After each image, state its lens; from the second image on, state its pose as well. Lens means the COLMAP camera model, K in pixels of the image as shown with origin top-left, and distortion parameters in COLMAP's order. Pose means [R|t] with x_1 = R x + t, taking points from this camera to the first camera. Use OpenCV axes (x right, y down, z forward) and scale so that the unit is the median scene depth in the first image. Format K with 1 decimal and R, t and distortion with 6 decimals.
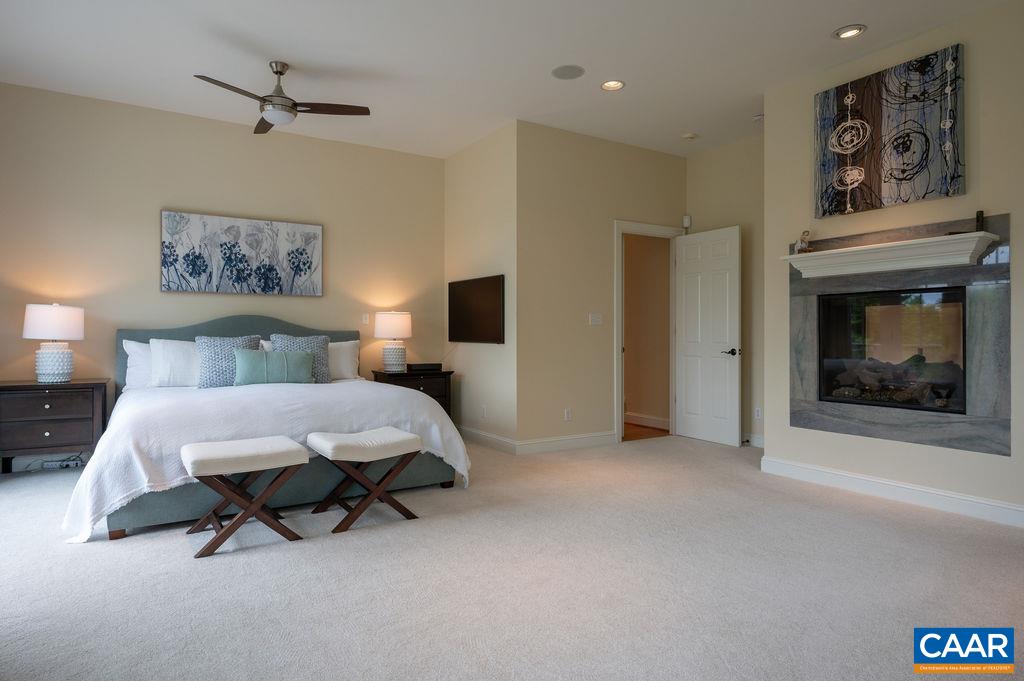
lens RADIAL K [[569.4, 0, 507.8], [0, 569.4, 338.7], [0, 0, 1]] dist [0.003177, 0.000060]
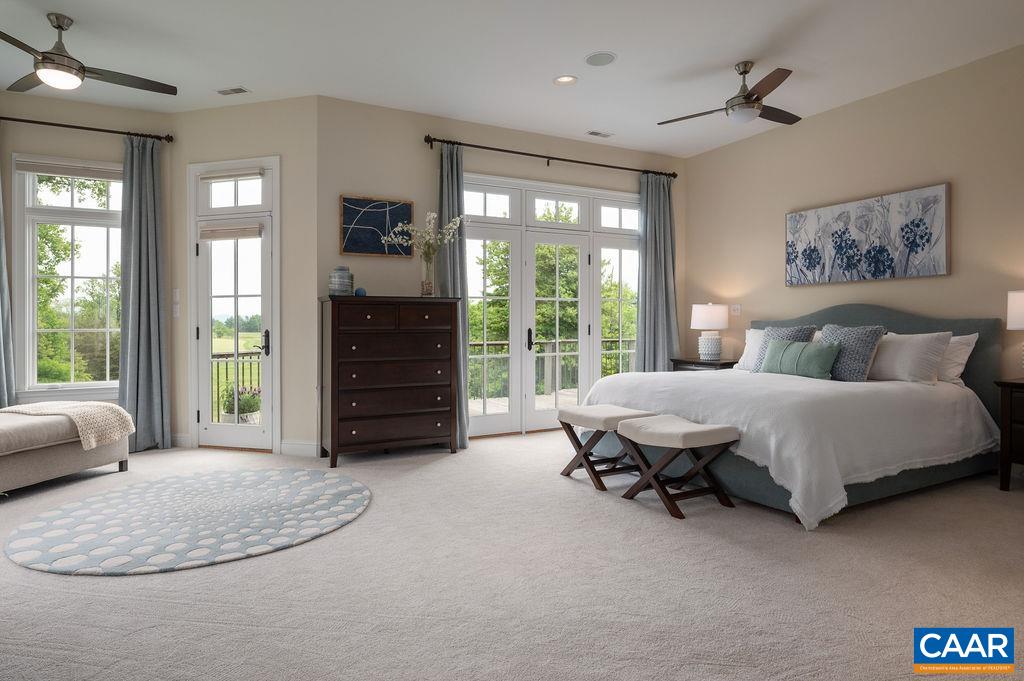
lens RADIAL K [[567.8, 0, 507.9], [0, 567.8, 332.8], [0, 0, 1]] dist [0.004648, 0.000795]
pose [[-0.025507, 0.011487, -0.999609, 0.491722], [-0.003784, 0.999926, 0.011587, -0.002792], [0.999667, 0.004078, -0.025462, 0.455281]]
